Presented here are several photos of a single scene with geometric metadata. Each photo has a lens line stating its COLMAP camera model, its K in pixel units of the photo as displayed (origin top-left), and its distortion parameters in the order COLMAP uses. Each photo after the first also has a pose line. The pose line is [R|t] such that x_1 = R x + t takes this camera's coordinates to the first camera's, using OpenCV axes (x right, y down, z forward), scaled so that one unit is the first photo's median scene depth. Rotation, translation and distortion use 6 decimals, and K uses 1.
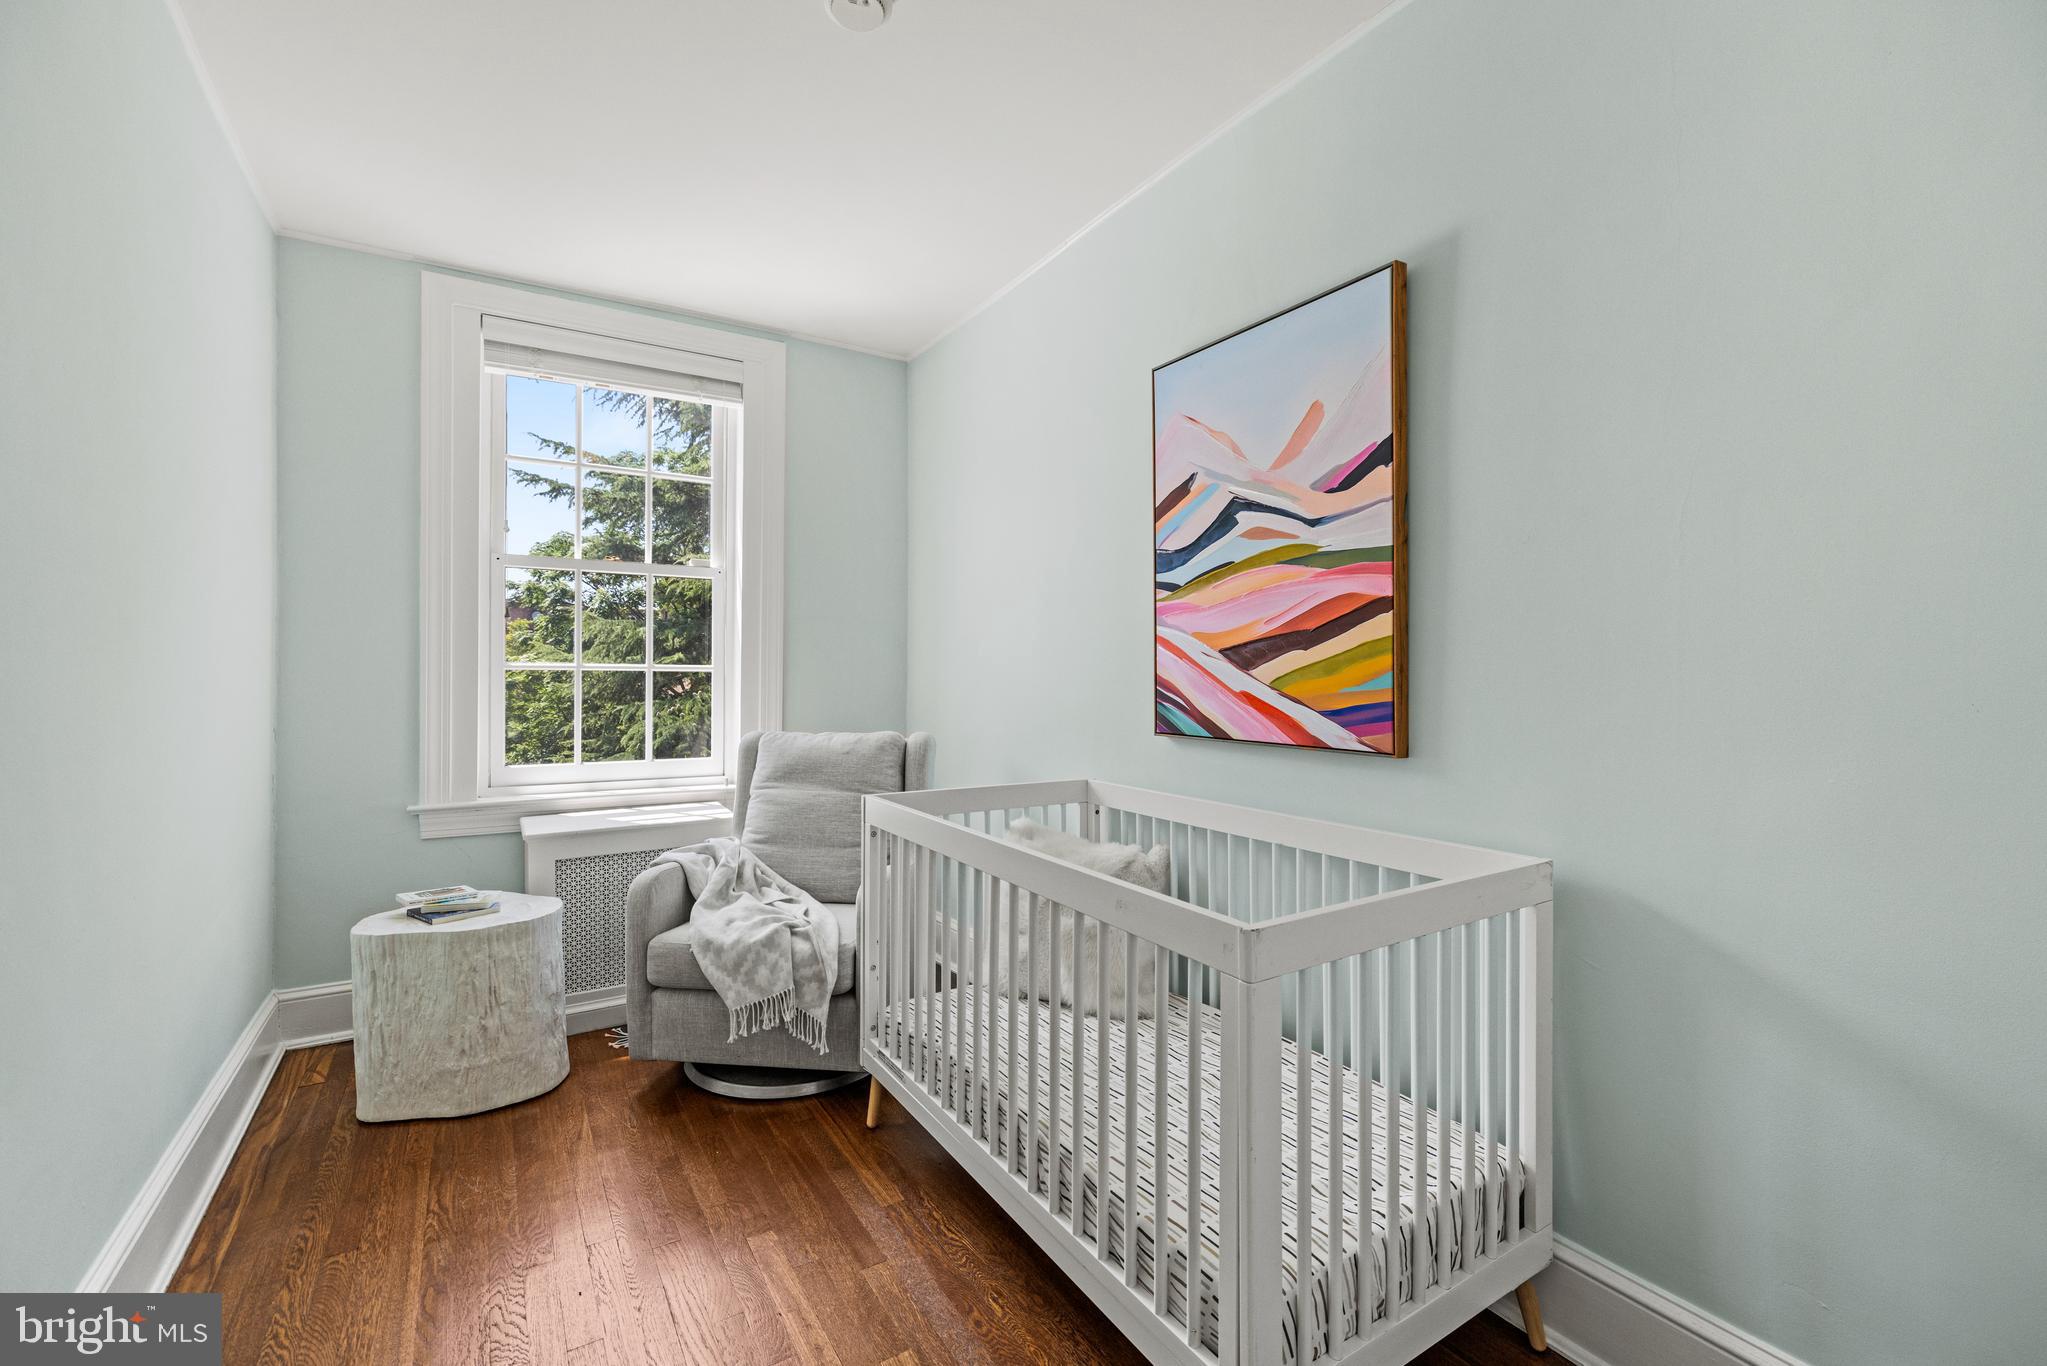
lens RADIAL K [[872.2, 0, 1019.7], [0, 872.2, 665.9], [0, 0, 1]] dist [-0.000123, 0.001407]
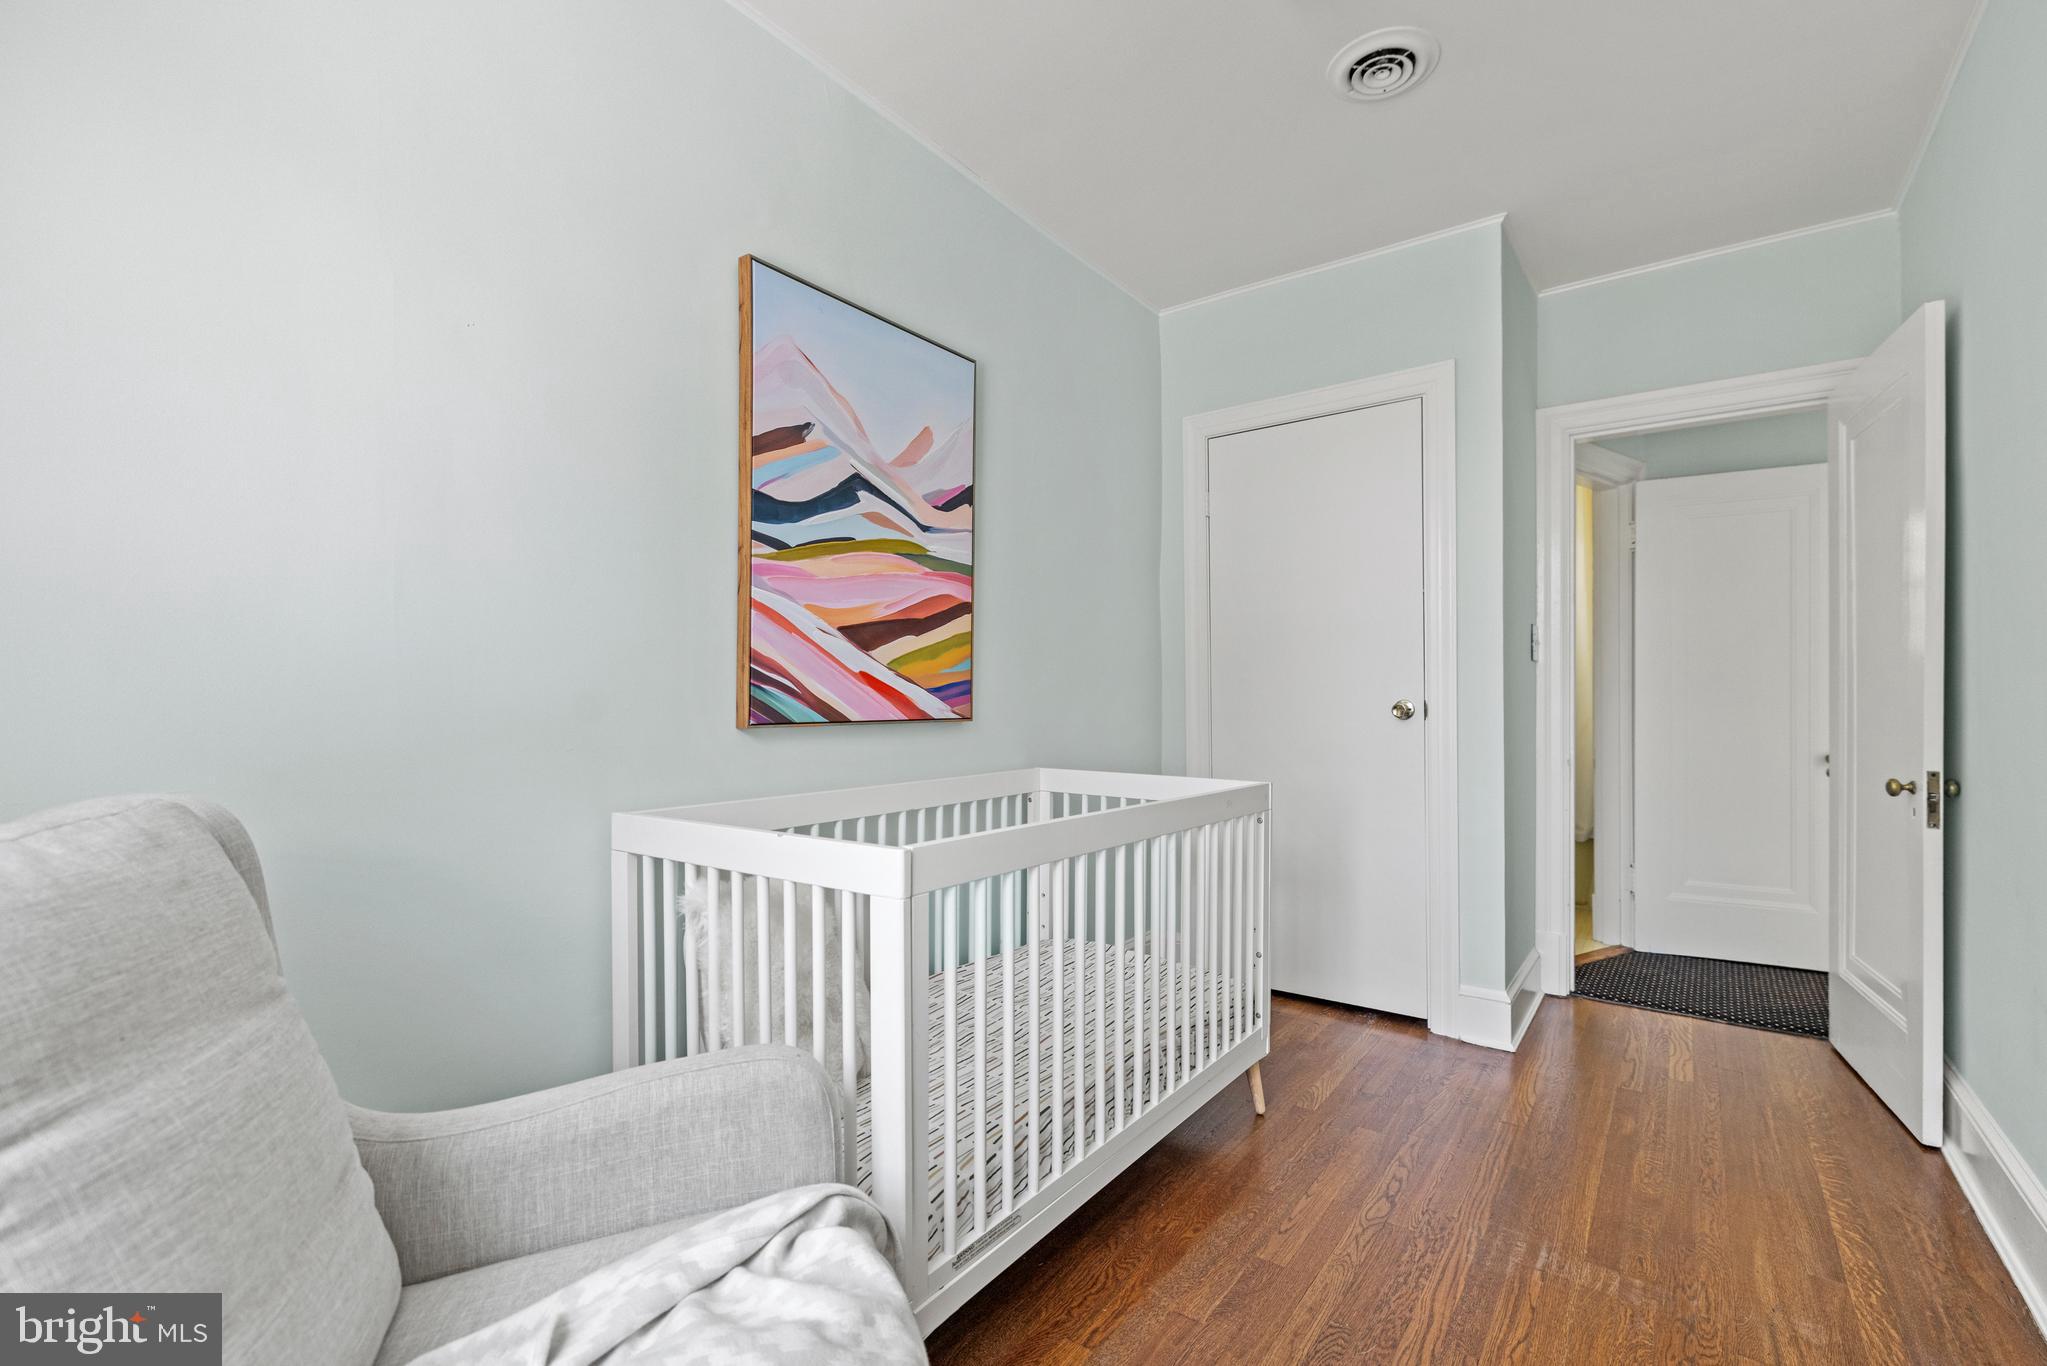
lens RADIAL K [[872.2, 0, 1028.4], [0, 872.2, 699.1], [0, 0, 1]] dist [-0.000123, 0.001407]
pose [[-0.340243, 0.000425, 0.940338, -0.748595], [-0.004655, 0.999987, -0.002136, 0.061847], [-0.940326, -0.005104, -0.340236, 1.165643]]
